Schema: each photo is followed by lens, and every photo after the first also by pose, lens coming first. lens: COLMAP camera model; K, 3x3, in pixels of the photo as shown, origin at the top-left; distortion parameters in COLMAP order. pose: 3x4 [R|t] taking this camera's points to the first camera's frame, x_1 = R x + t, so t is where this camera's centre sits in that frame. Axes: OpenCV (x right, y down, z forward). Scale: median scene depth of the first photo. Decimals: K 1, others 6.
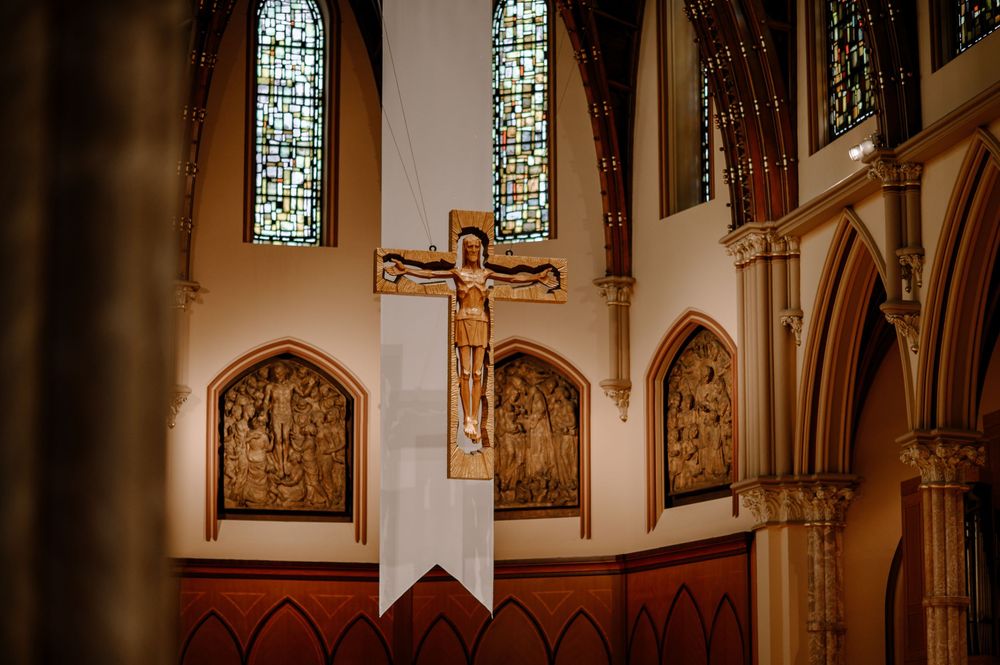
lens RADIAL K [[2522.4, 0, 500.0], [0, 2522.4, 332.5], [0, 0, 1]] dist [-0.096948, 0.130541]
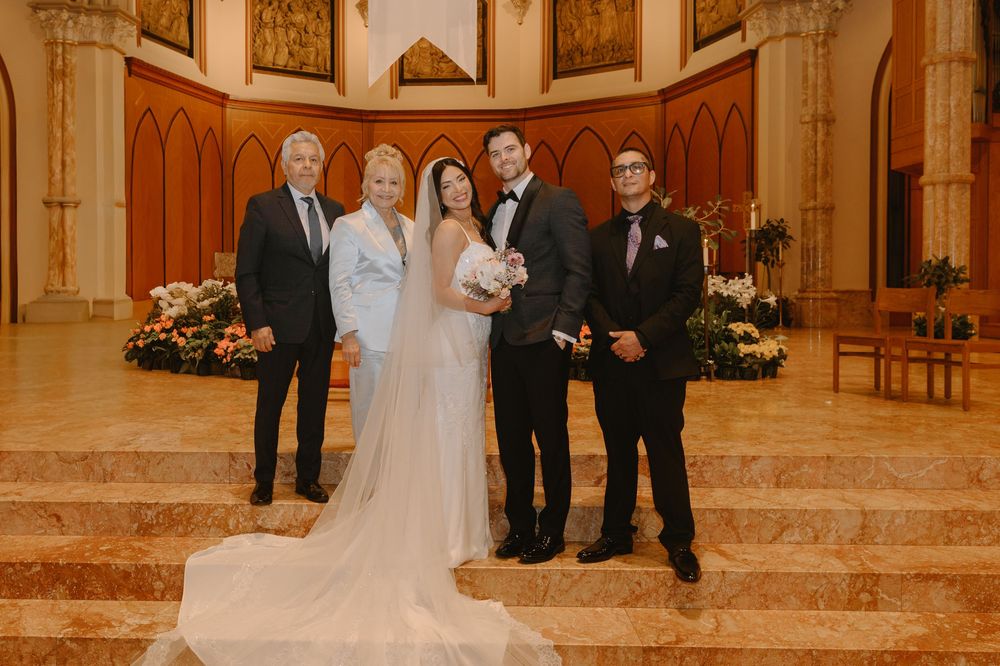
lens RADIAL K [[688.8, 0, 504.2], [0, 688.8, 289.7], [0, 0, 1]] dist [-0.010016, -0.003122]
pose [[0.956096, 0.008484, -0.292931, 0.081404], [0.053195, 0.977951, 0.201948, 0.120873], [0.288186, -0.208664, 0.934563, 0.617351]]
